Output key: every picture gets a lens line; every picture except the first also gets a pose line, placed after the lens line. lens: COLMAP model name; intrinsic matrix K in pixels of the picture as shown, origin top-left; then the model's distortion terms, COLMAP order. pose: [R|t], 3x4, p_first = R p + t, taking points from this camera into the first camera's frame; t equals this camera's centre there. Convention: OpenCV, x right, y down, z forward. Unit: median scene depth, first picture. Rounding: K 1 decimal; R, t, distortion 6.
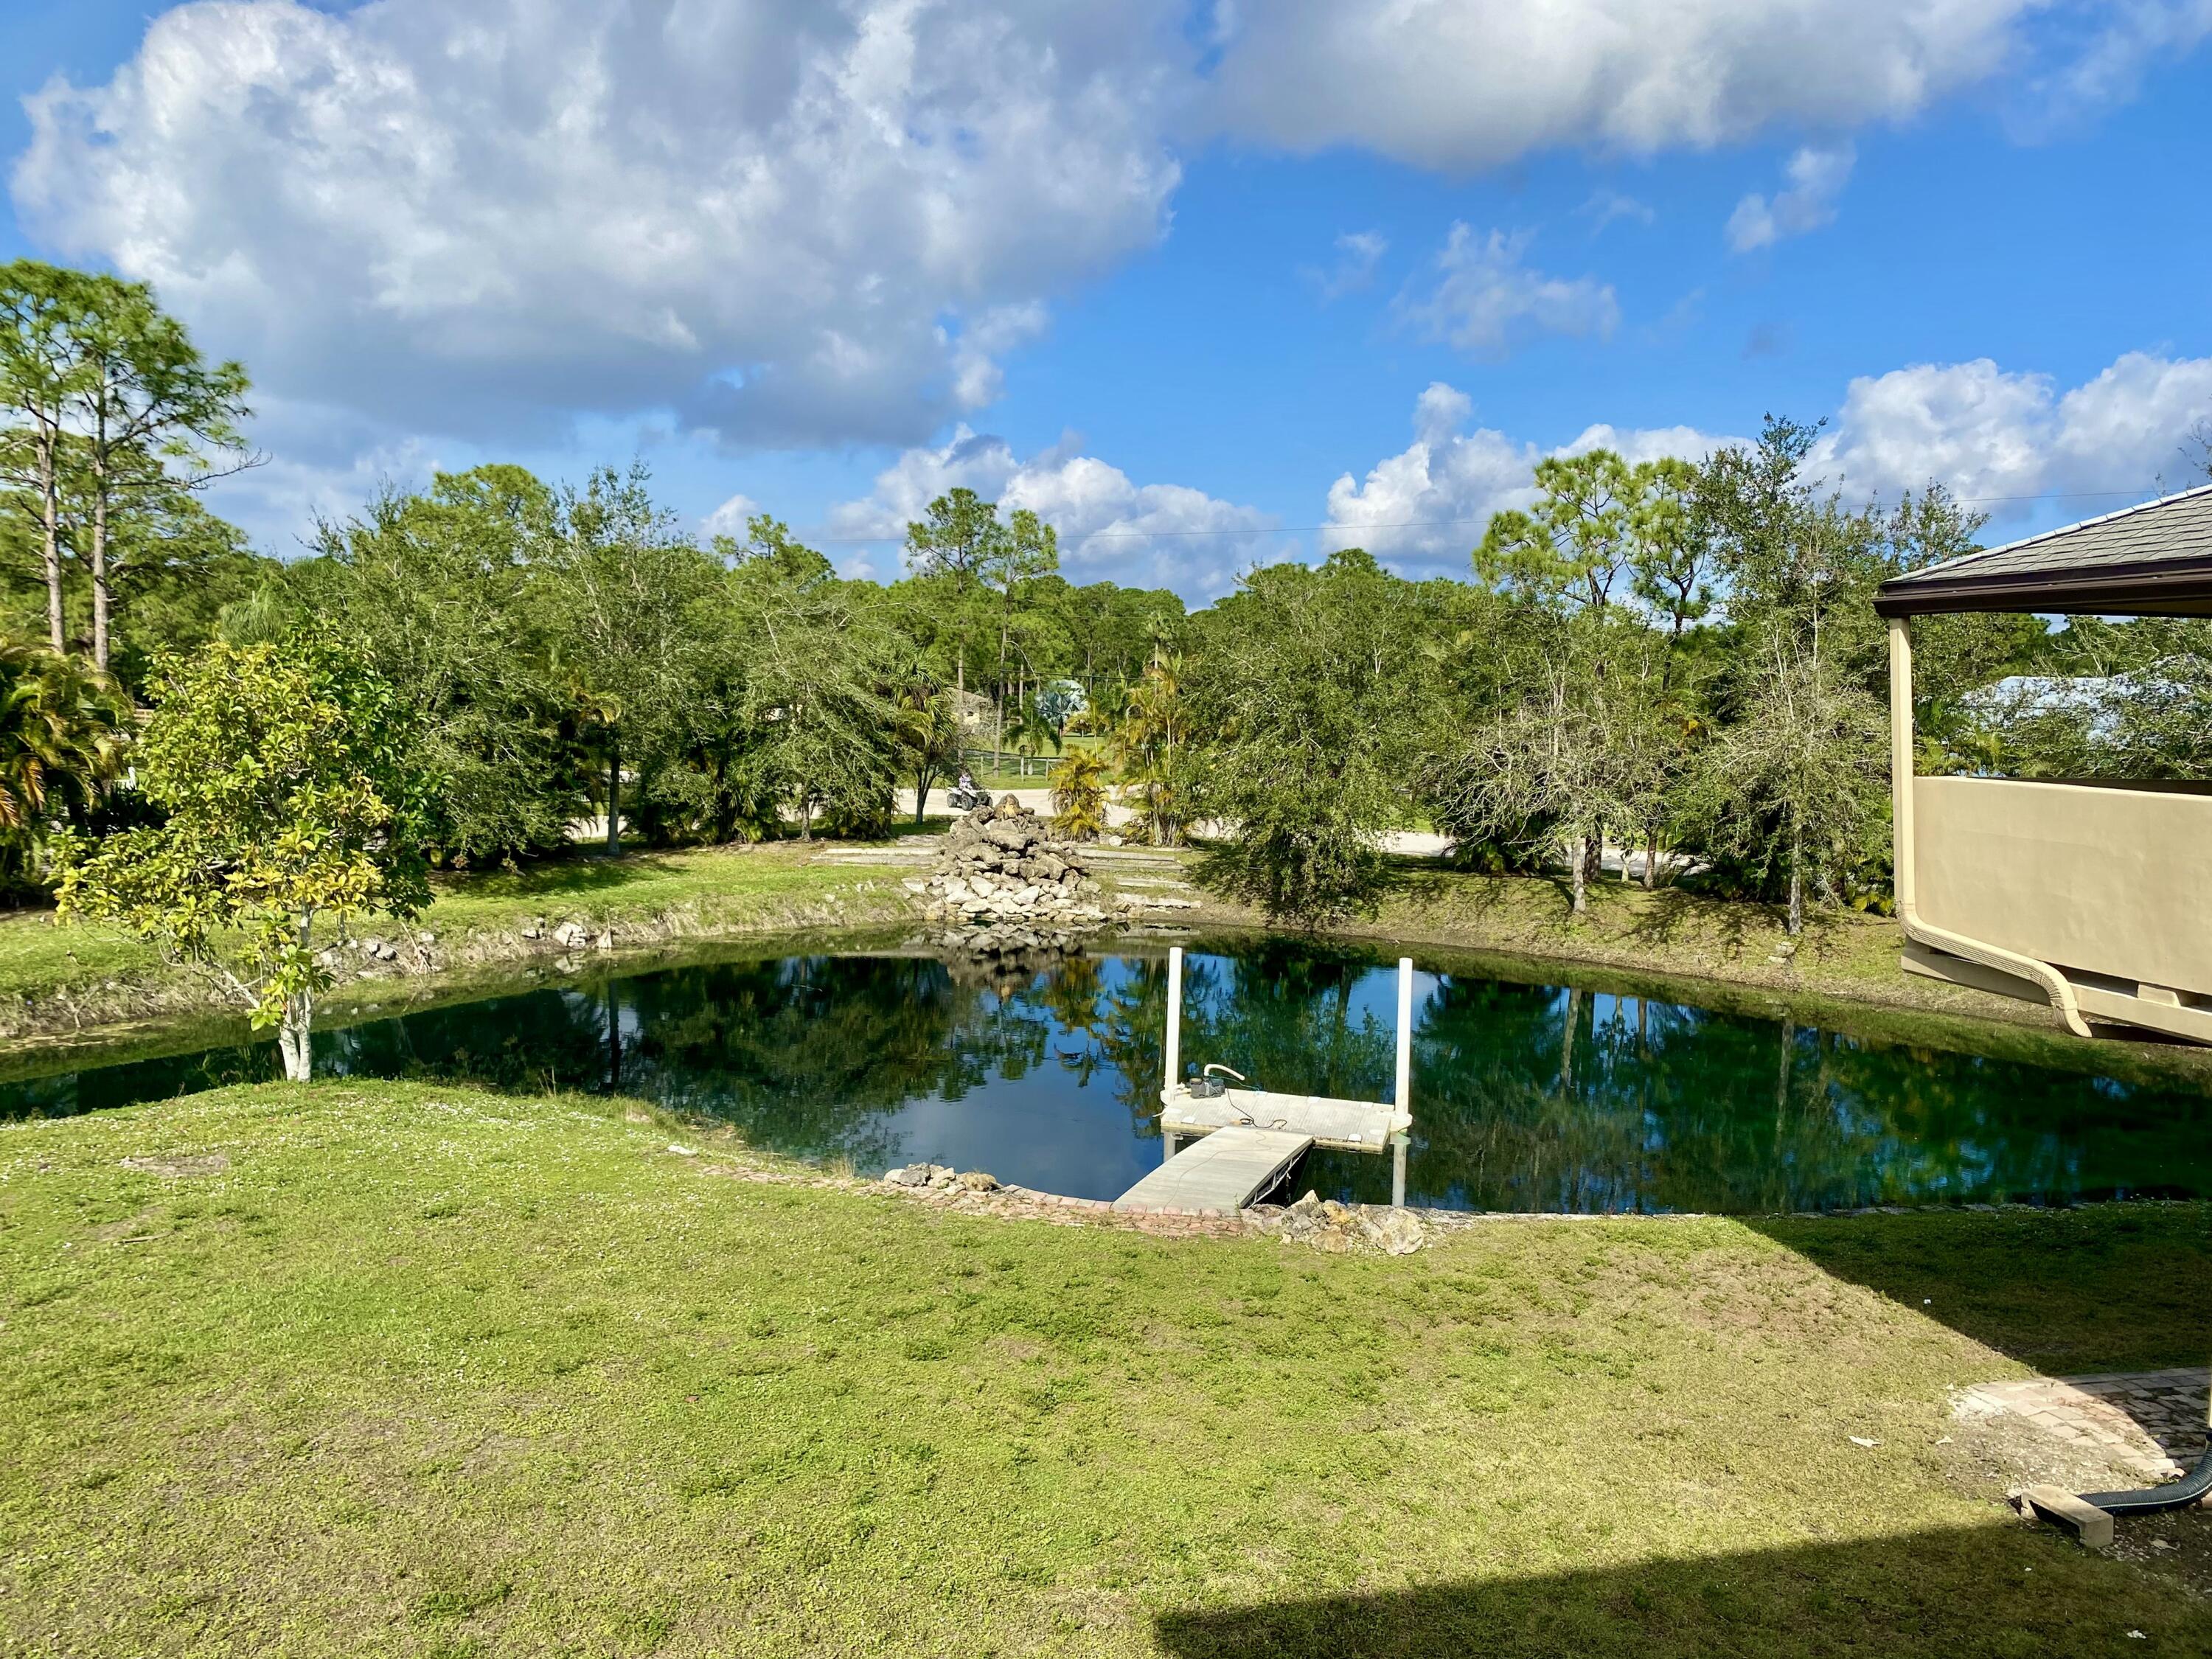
lens RADIAL K [[1688.2, 0, 1112.5], [0, 1688.2, 825.7], [0, 0, 1]] dist [0.065774, -0.081134]
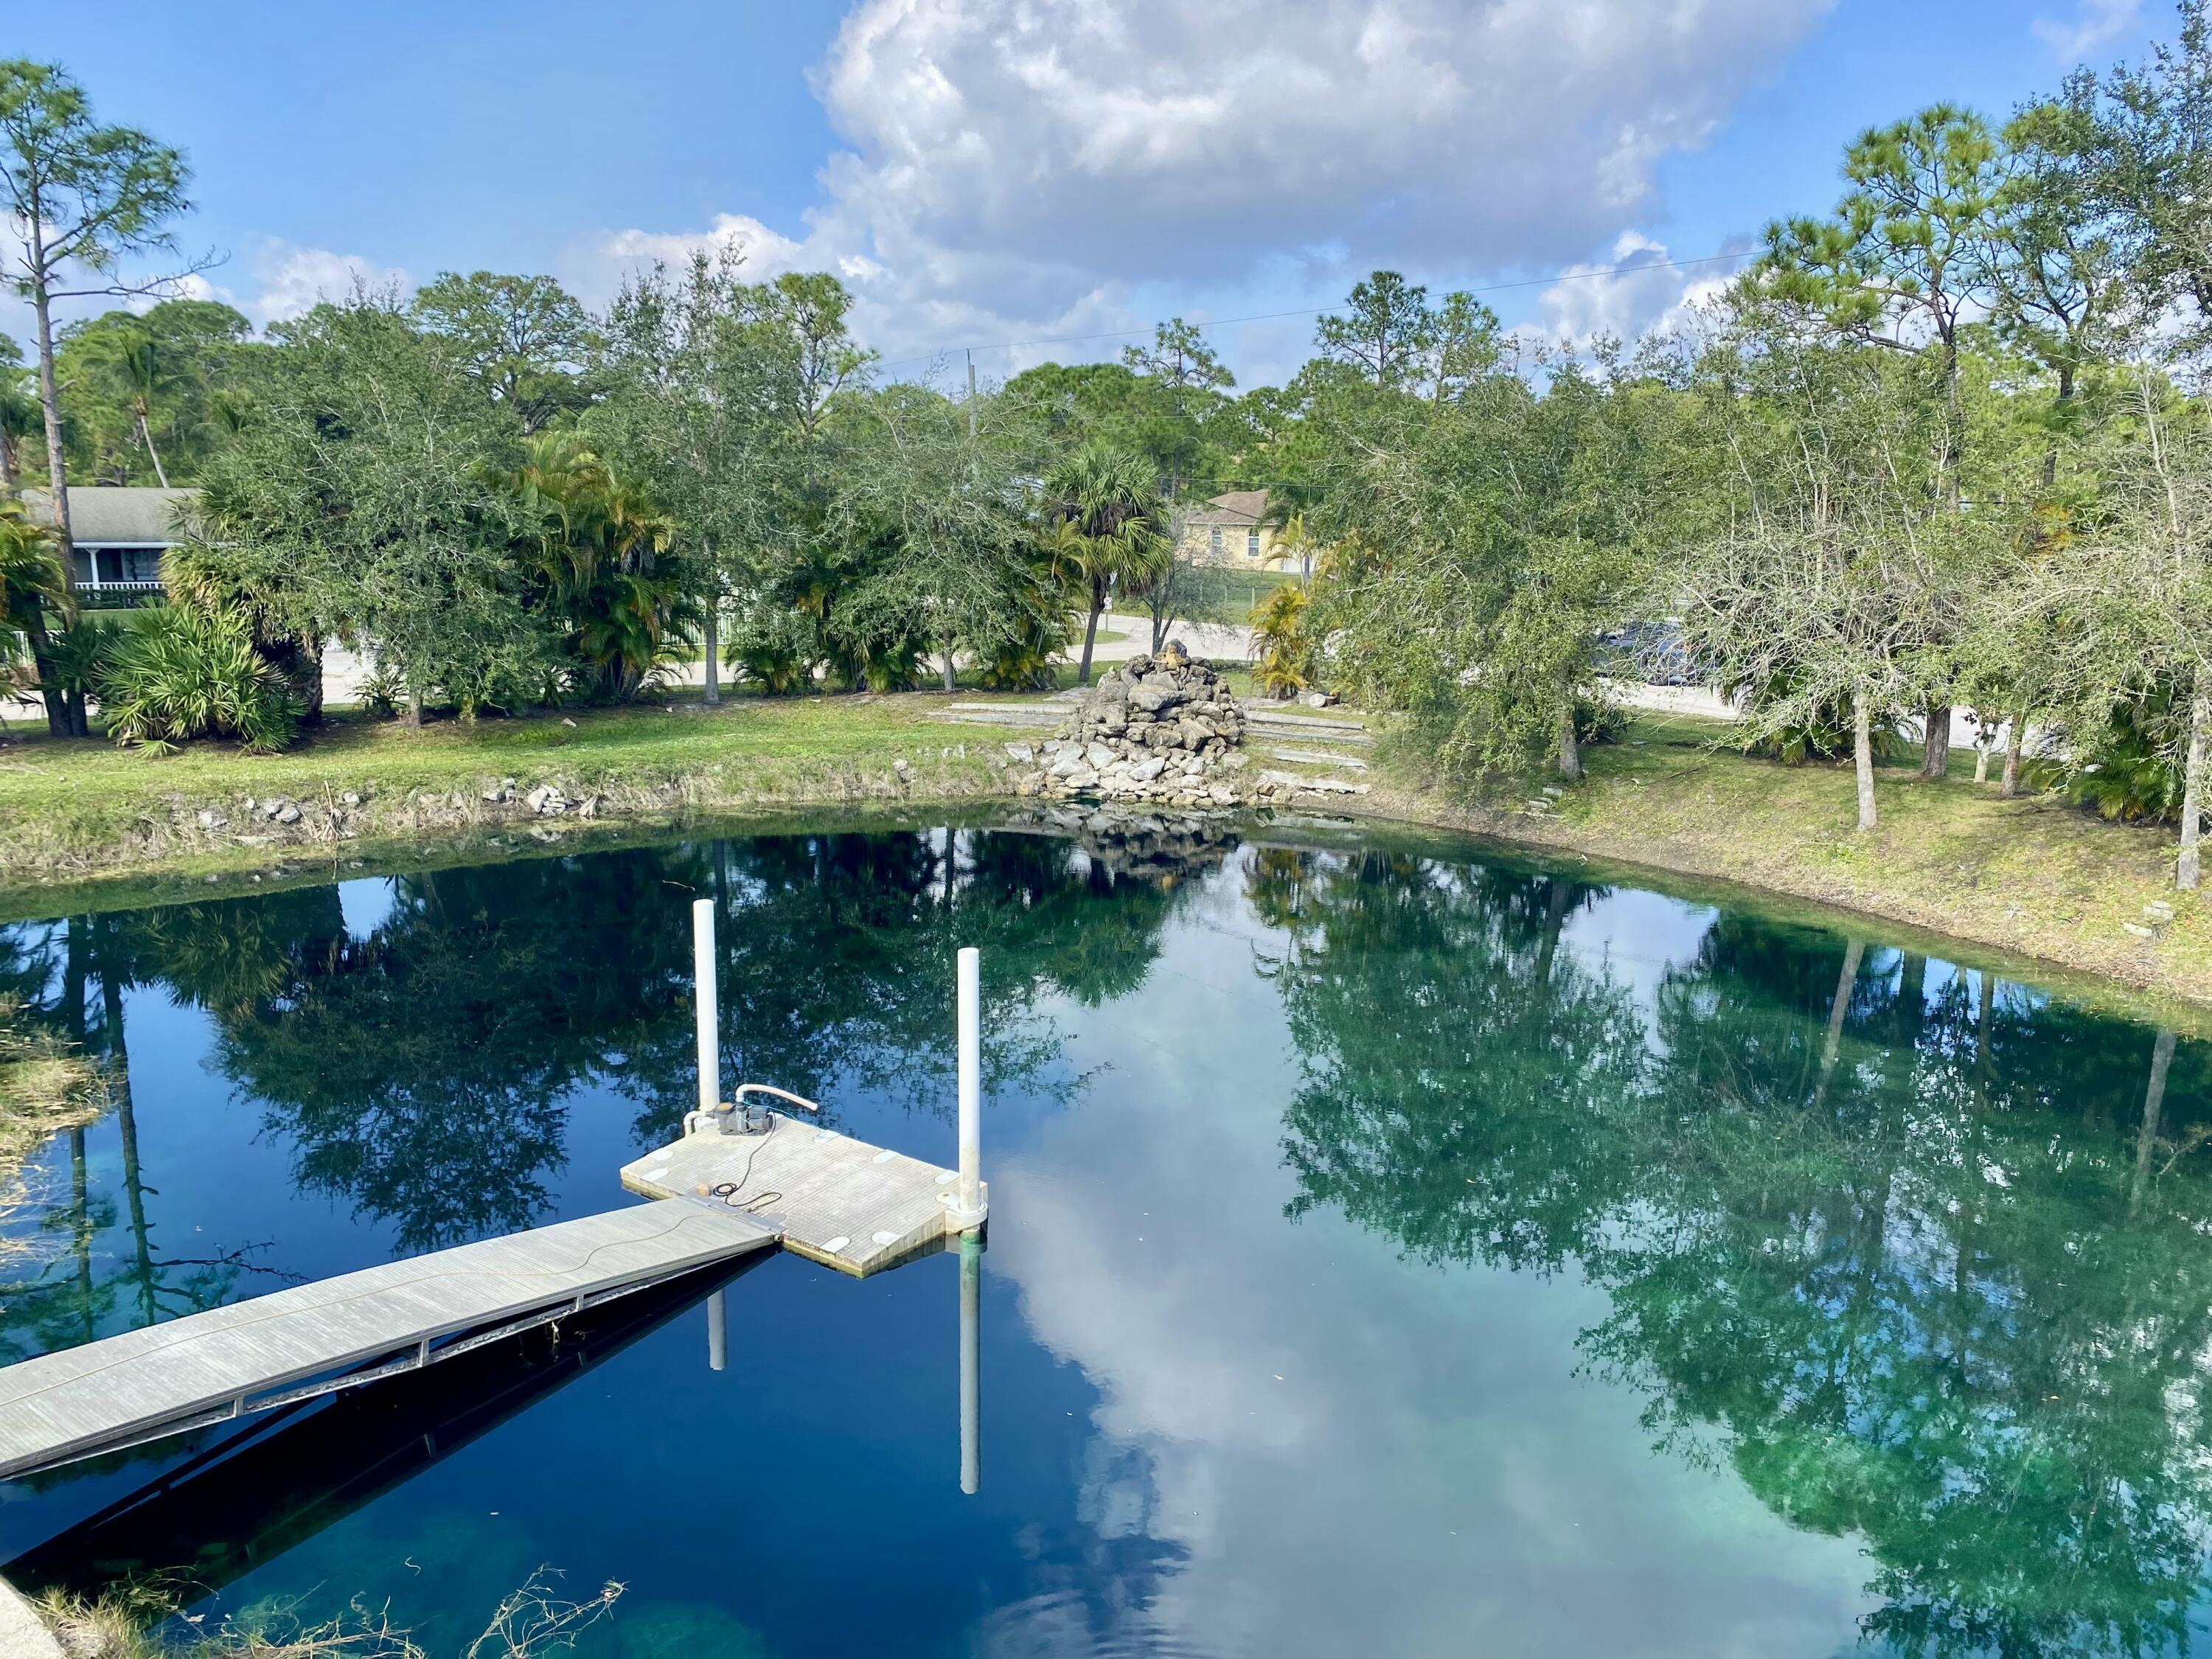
lens RADIAL K [[1704.8, 0, 1110.6], [0, 1704.8, 827.4], [0, 0, 1]] dist [0.077763, -0.135406]
pose [[0.928698, 0.051548, -0.367237, 0.276433], [-0.014990, 0.994701, 0.101714, -0.015436], [0.370534, -0.088957, 0.924549, 0.295984]]
